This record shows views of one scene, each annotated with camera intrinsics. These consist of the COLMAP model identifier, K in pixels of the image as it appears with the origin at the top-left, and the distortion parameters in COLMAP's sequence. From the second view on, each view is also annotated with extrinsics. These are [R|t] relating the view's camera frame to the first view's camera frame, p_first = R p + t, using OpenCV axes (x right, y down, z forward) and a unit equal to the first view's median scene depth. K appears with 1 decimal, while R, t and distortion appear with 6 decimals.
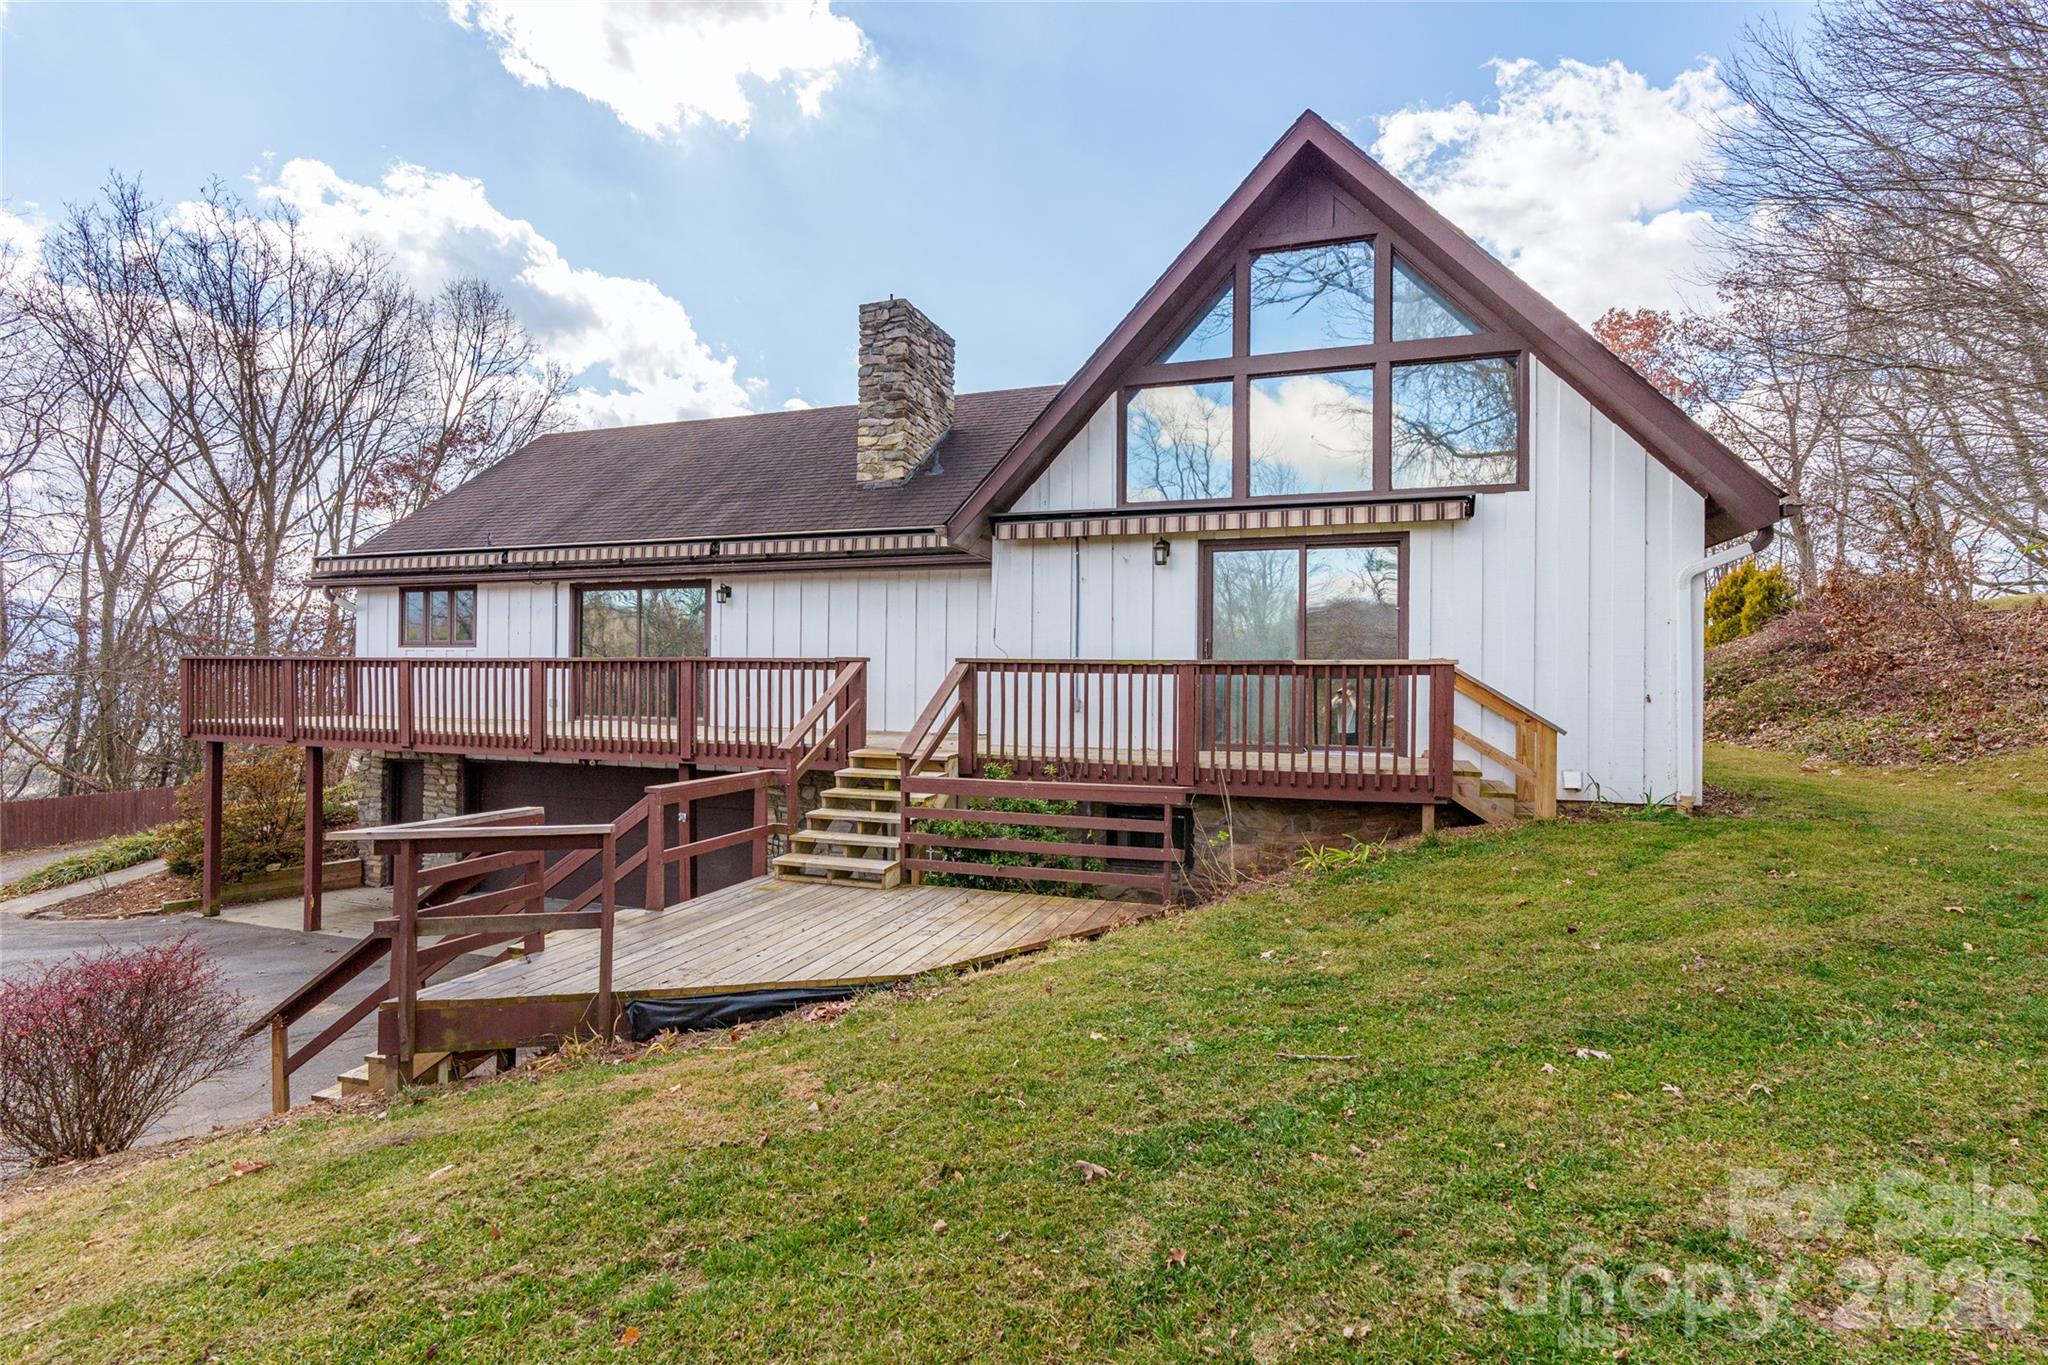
lens RADIAL K [[921.0, 0, 1028.2], [0, 921.0, 674.9], [0, 0, 1]] dist [-0.001497, -0.000251]
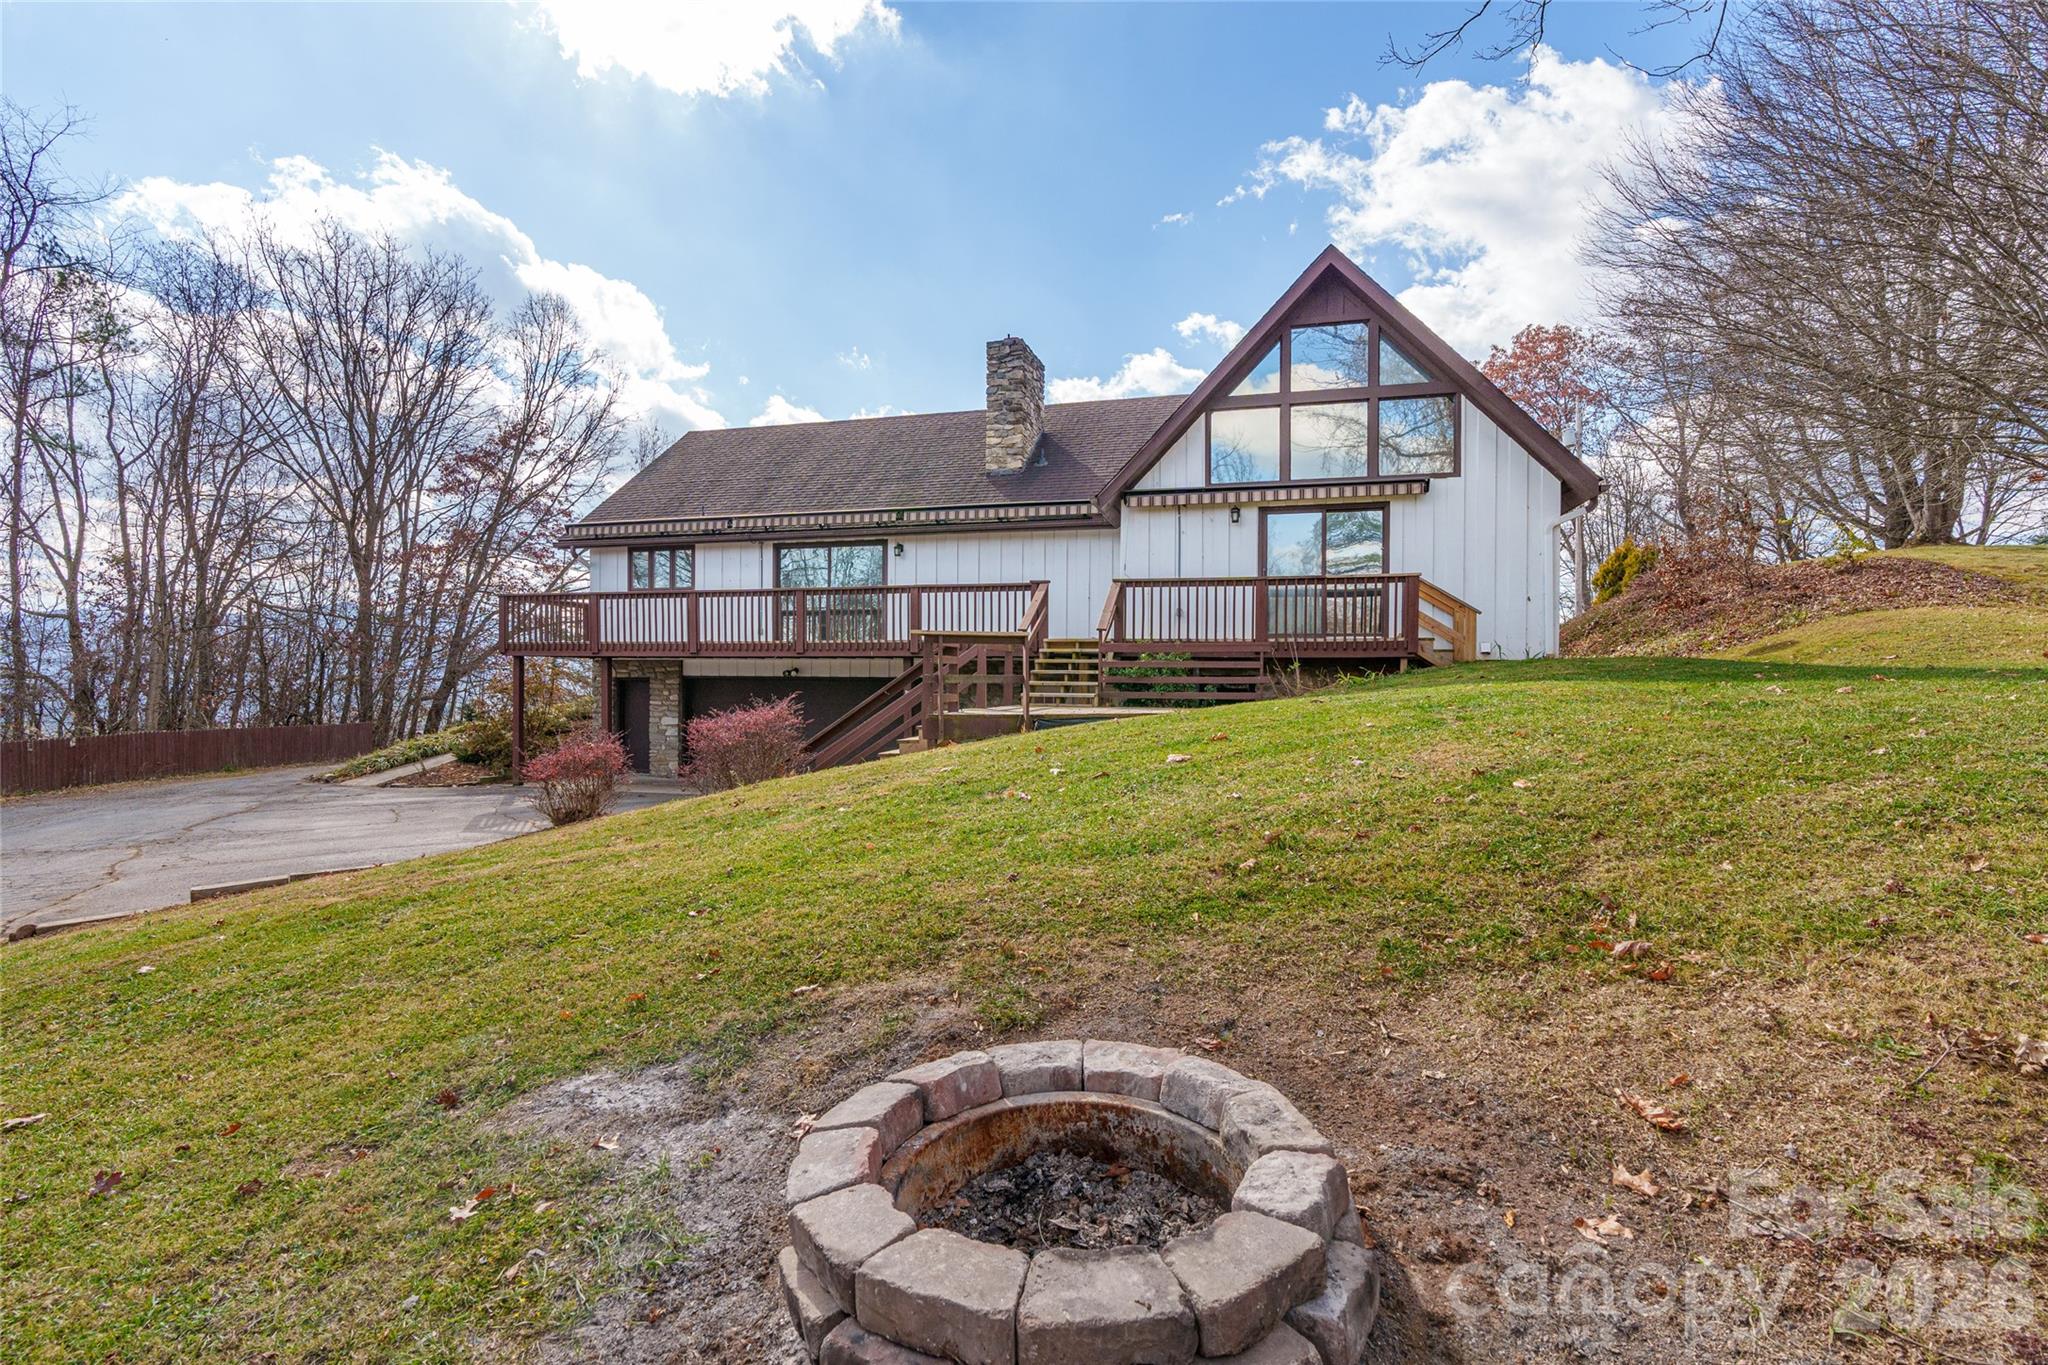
lens RADIAL K [[921.0, 0, 1010.2], [0, 921.0, 681.6], [0, 0, 1]] dist [-0.001497, -0.000251]
pose [[0.998850, -0.003922, 0.047779, -0.311339], [0.003332, 0.999917, 0.012419, 0.130372], [-0.047824, -0.012246, 0.998781, -0.558385]]
